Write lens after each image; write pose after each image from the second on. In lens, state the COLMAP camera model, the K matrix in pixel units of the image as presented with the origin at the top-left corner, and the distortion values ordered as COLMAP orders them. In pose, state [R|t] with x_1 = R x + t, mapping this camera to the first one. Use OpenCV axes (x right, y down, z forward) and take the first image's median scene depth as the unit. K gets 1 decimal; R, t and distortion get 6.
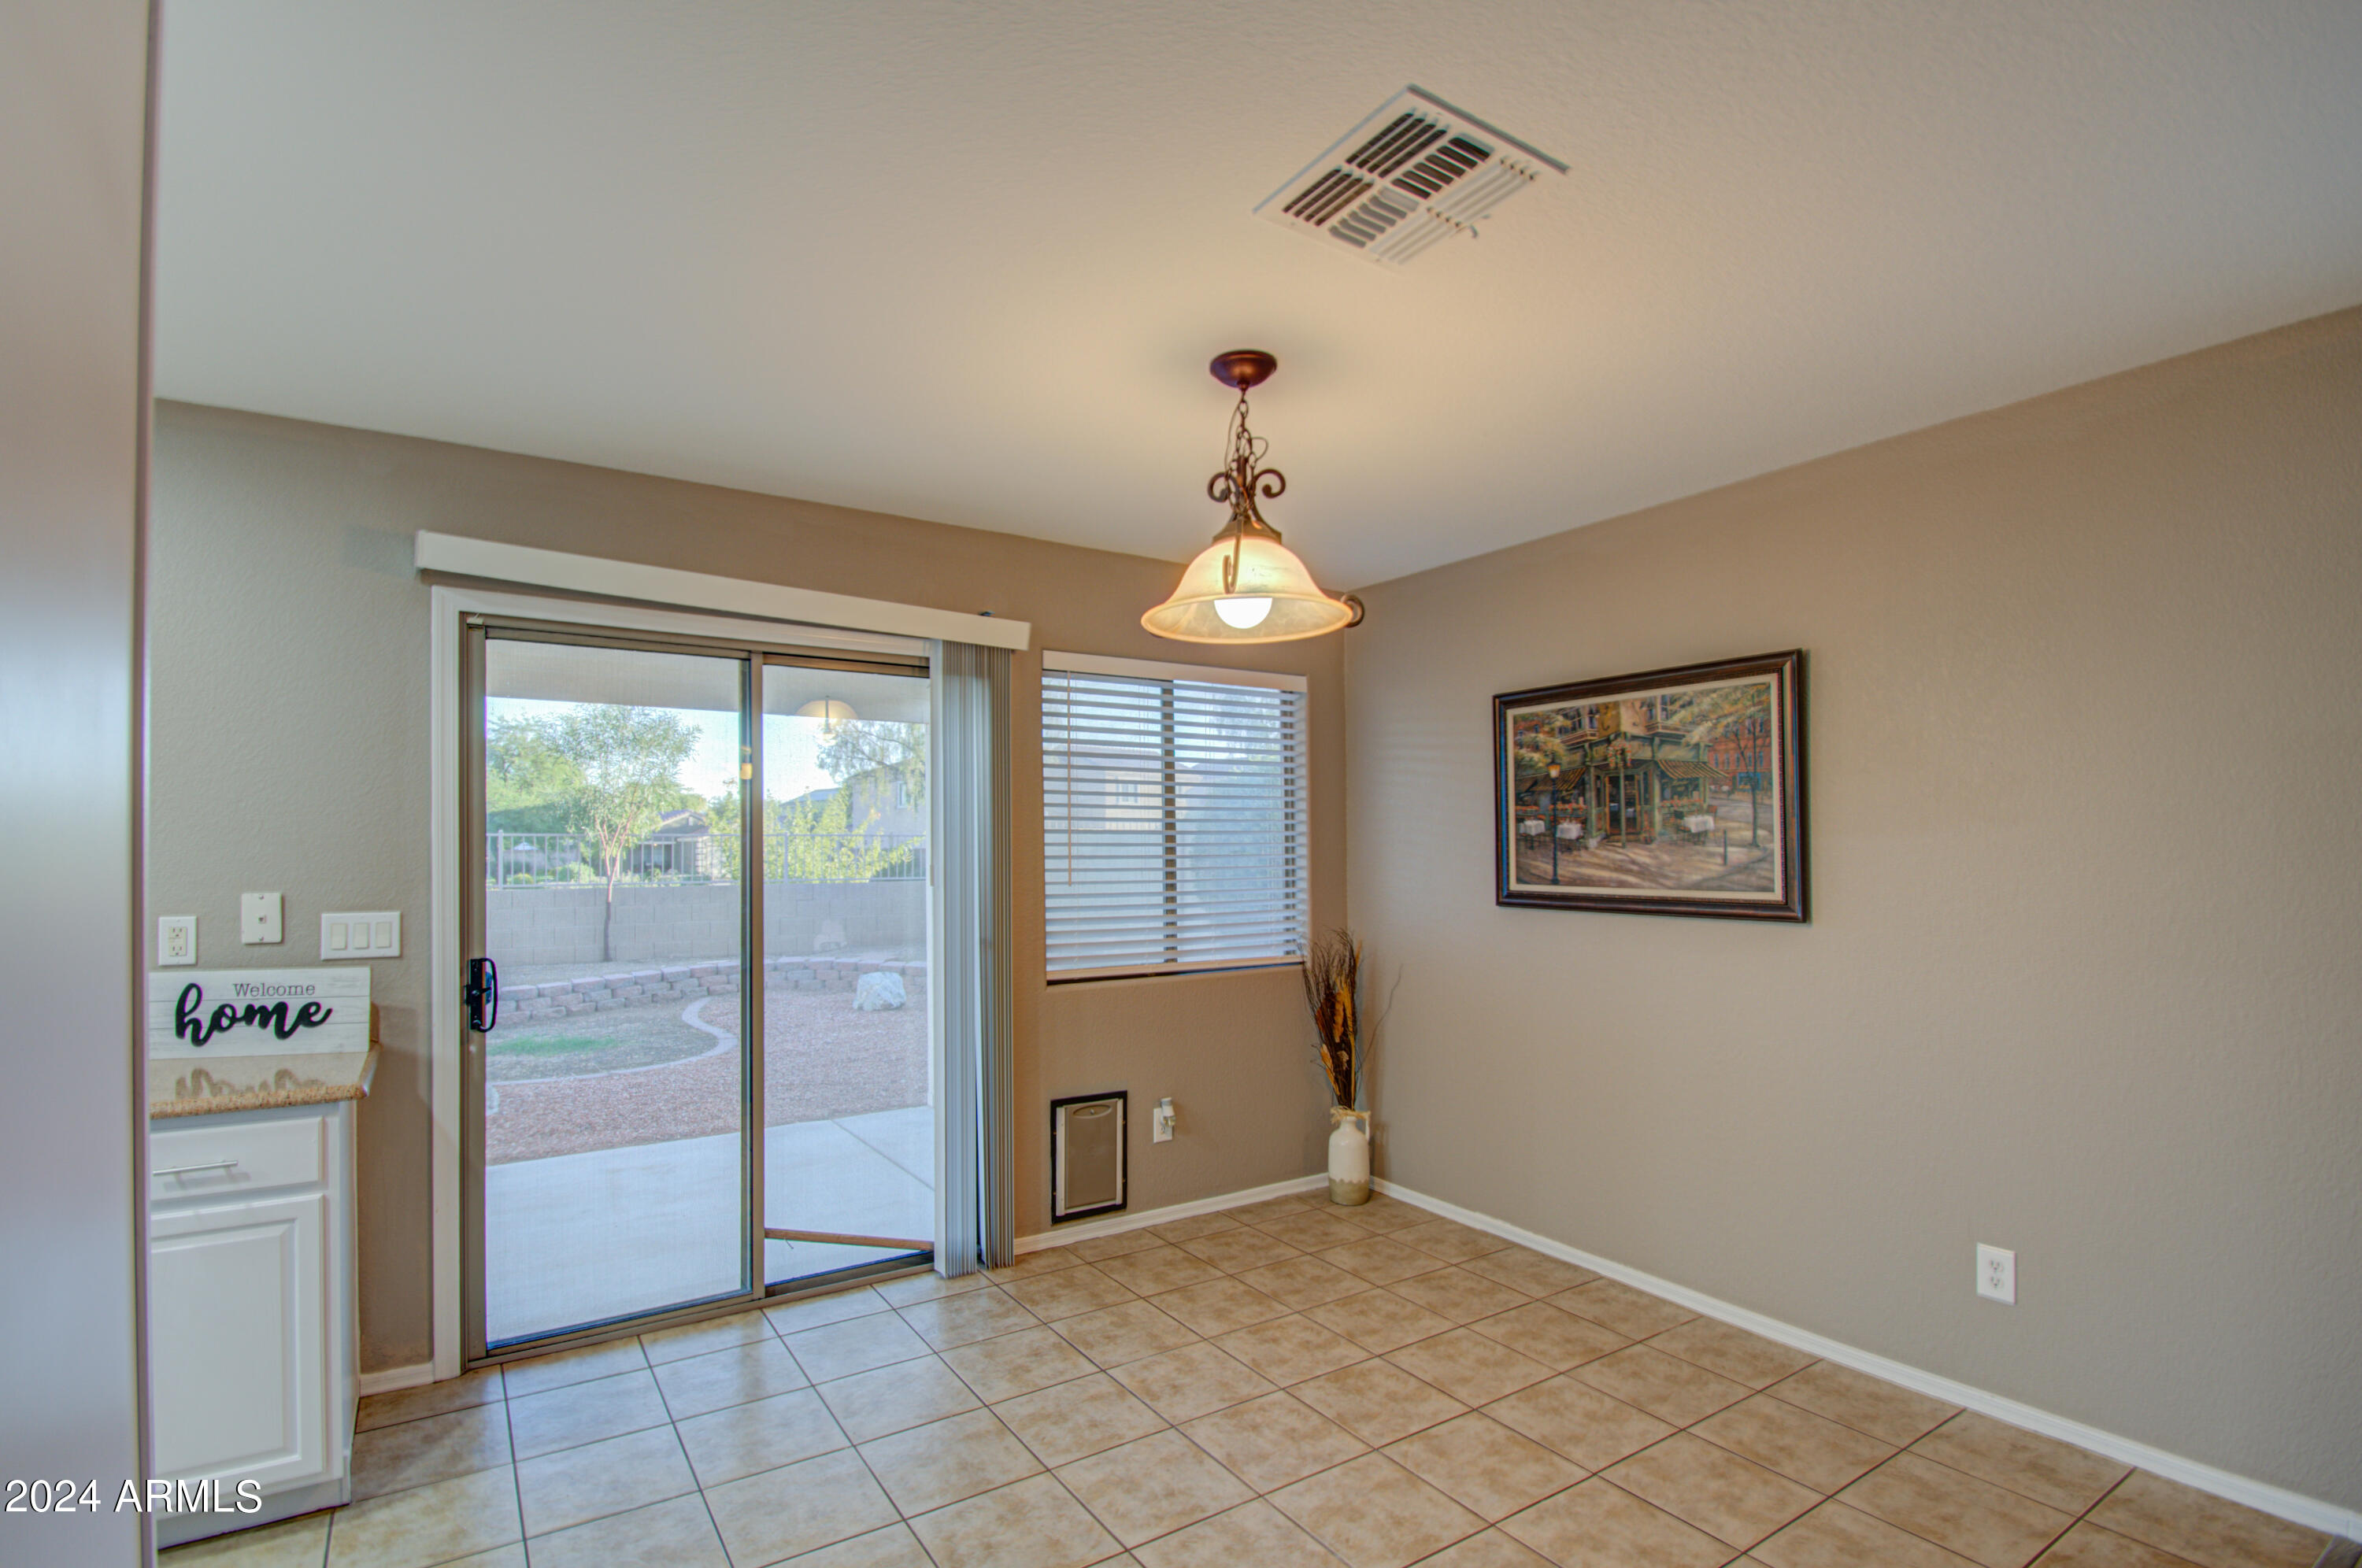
lens RADIAL K [[1140.0, 0, 1188.8], [0, 1140.0, 833.0], [0, 0, 1]] dist [0.019459, -0.031286]
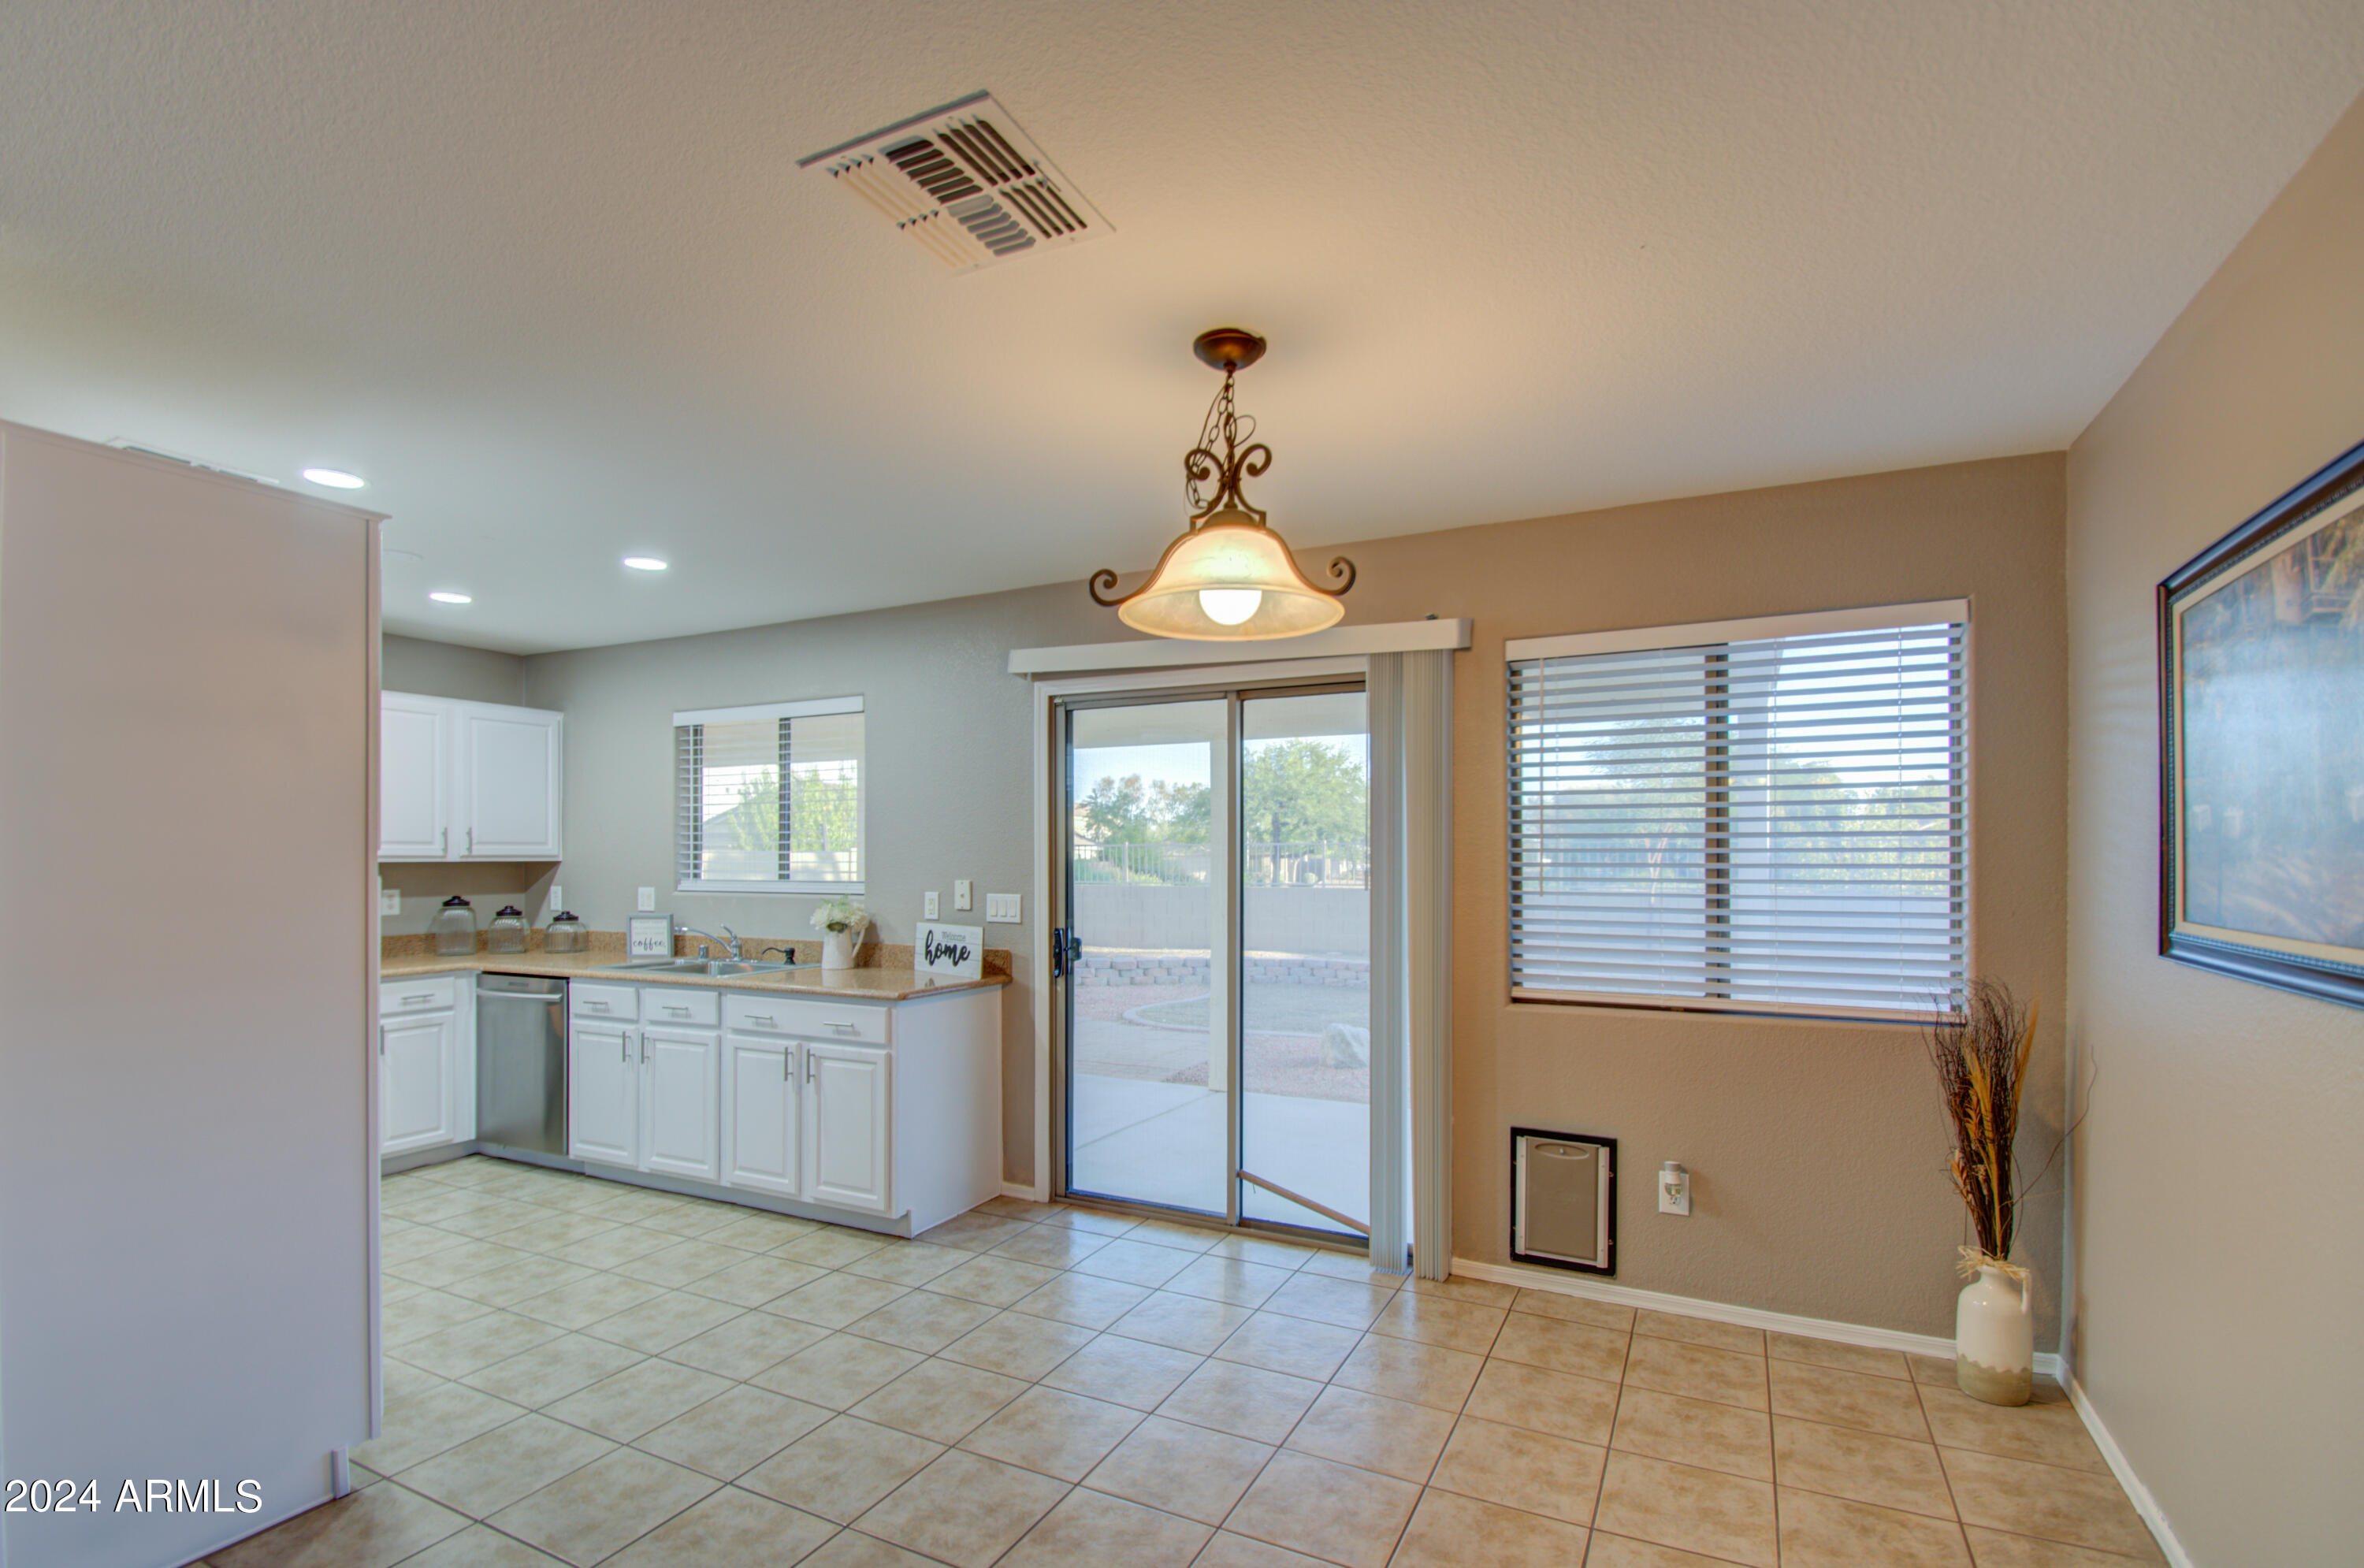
lens RADIAL K [[1096.2, 0, 1122.5], [0, 1096.2, 859.6], [0, 0, 1]] dist [0.000283, -0.000668]
pose [[0.467718, 0.005368, -0.883861, 0.589061], [0.011676, 0.999857, 0.012251, 0.003681], [0.883801, -0.016050, 0.467589, 0.353641]]
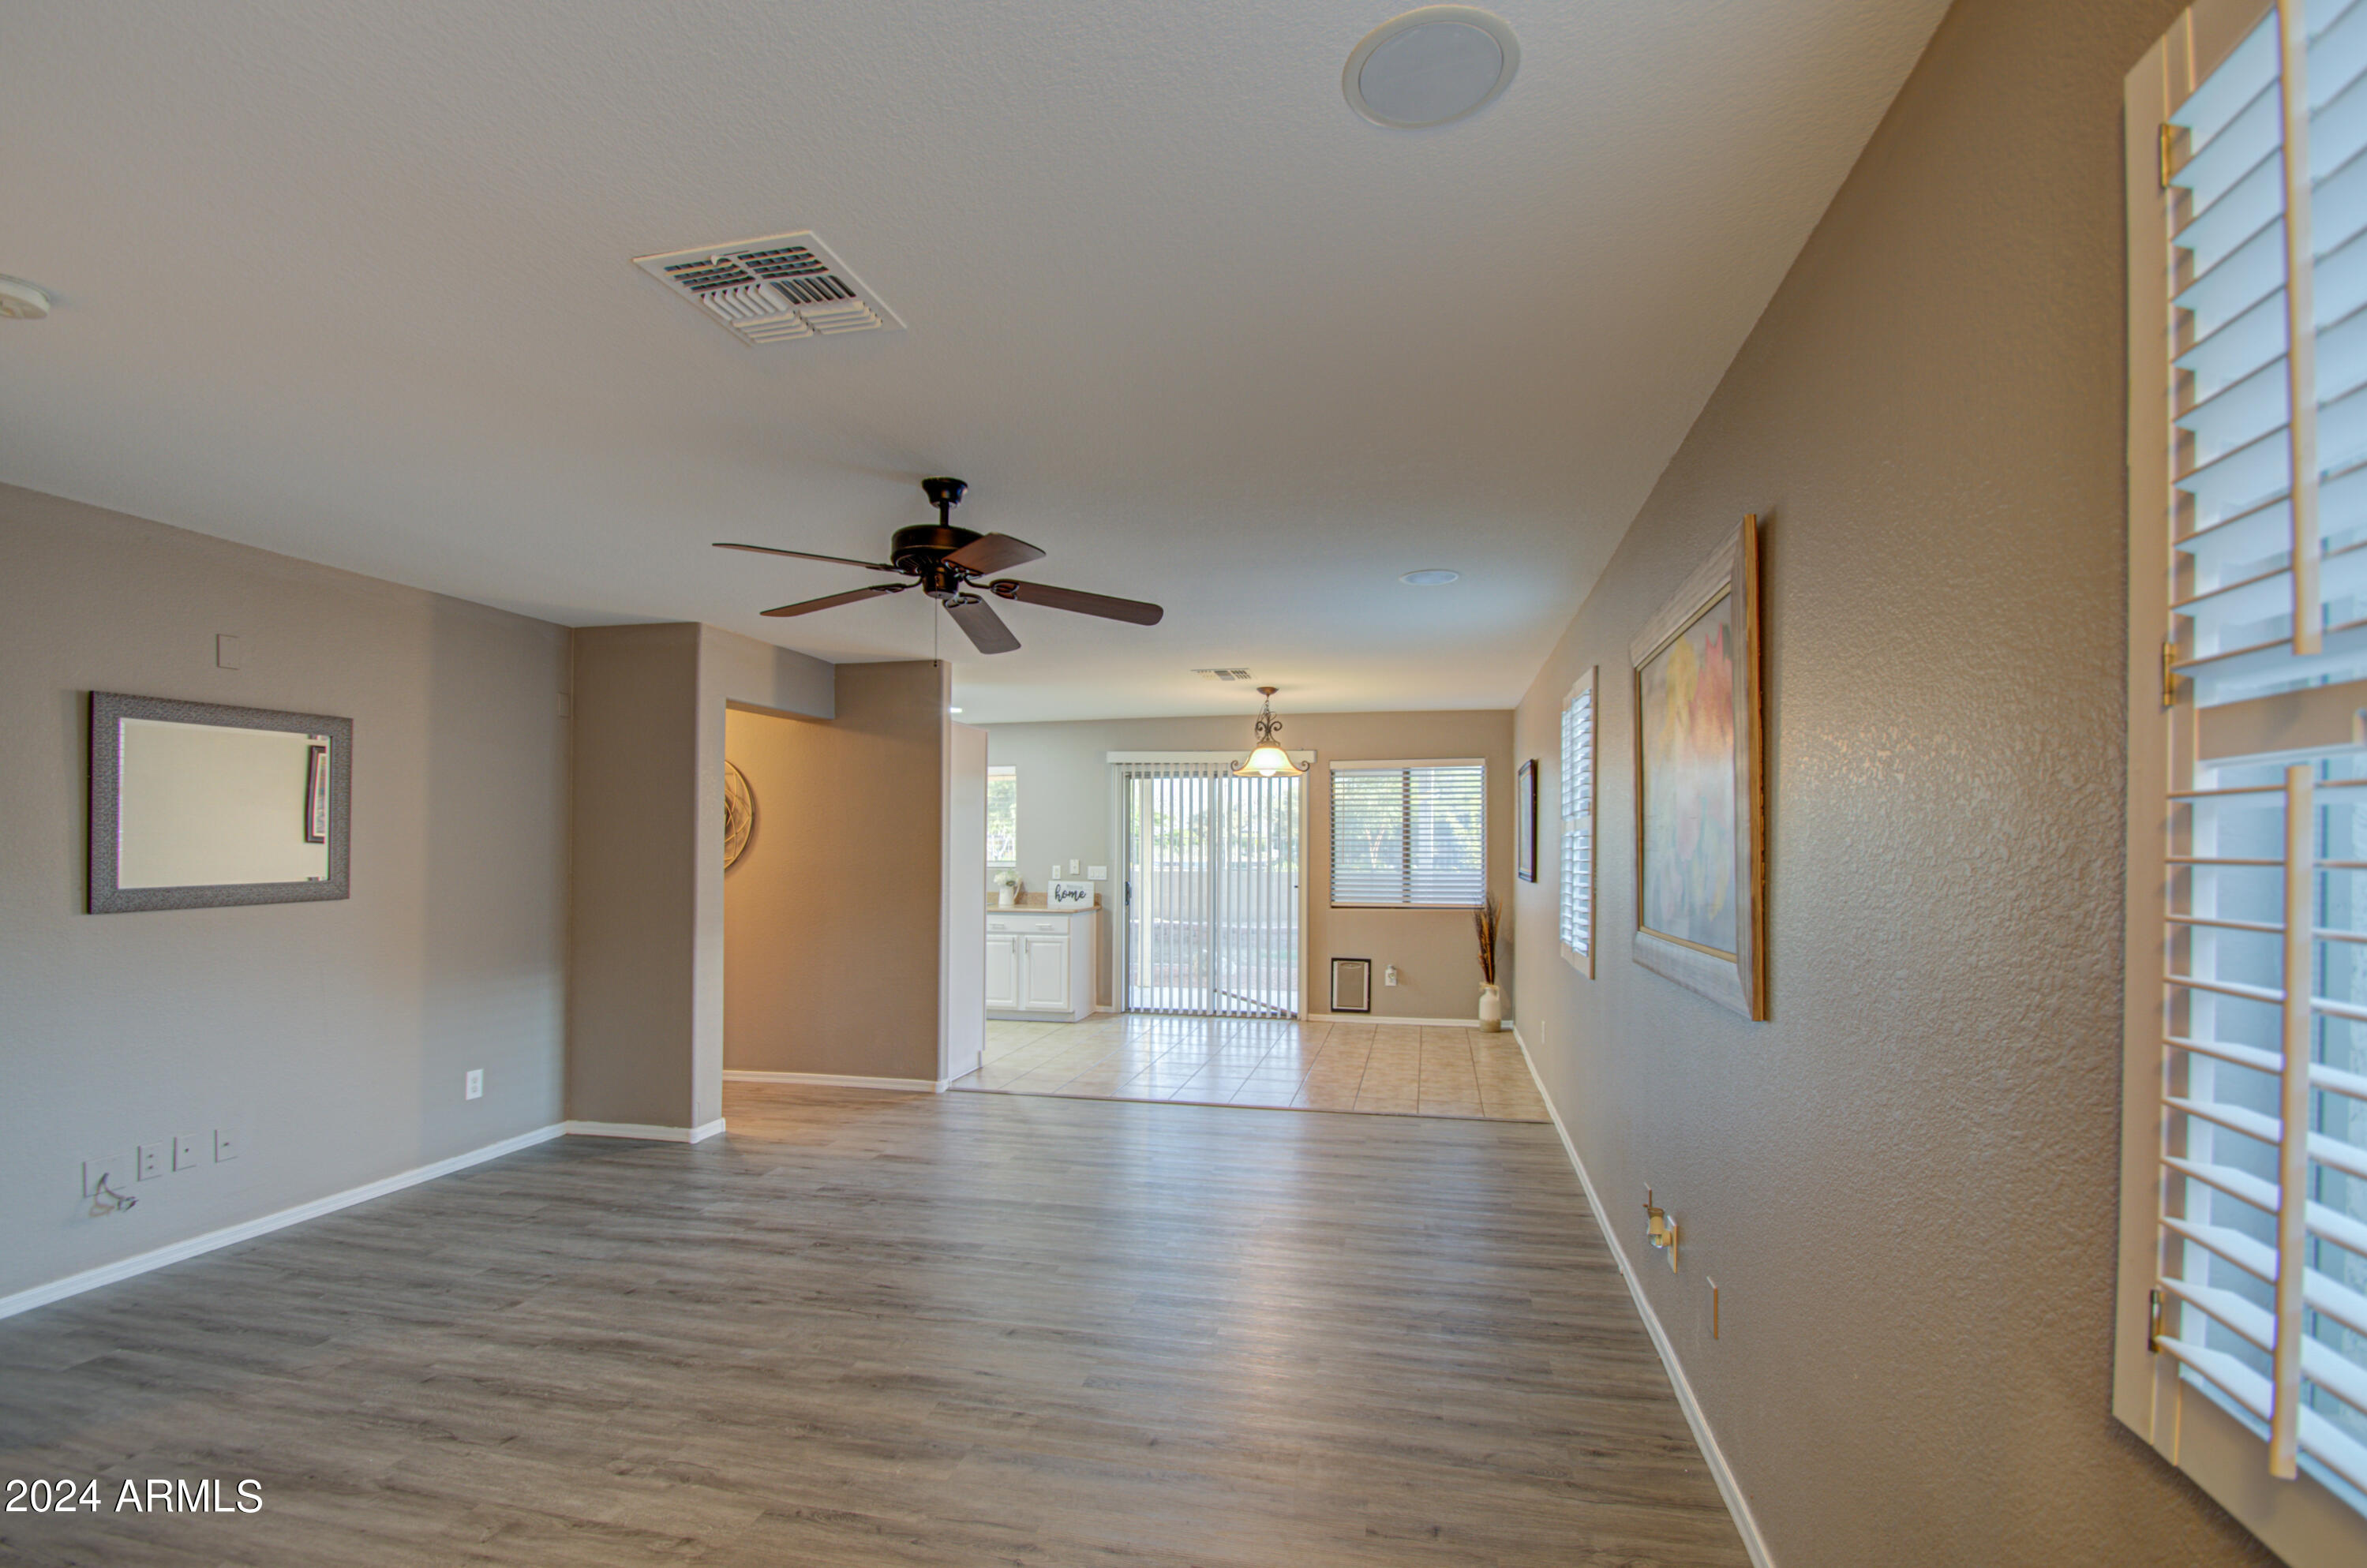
lens RADIAL K [[1077.2, 0, 1175.8], [0, 1077.2, 832.3], [0, 0, 1]] dist [0.009968, -0.016078]
pose [[0.695005, -0.005543, -0.718984, 1.401598], [0.004270, 0.999984, -0.003582, -0.014606], [0.718992, -0.000581, 0.695018, -0.845111]]
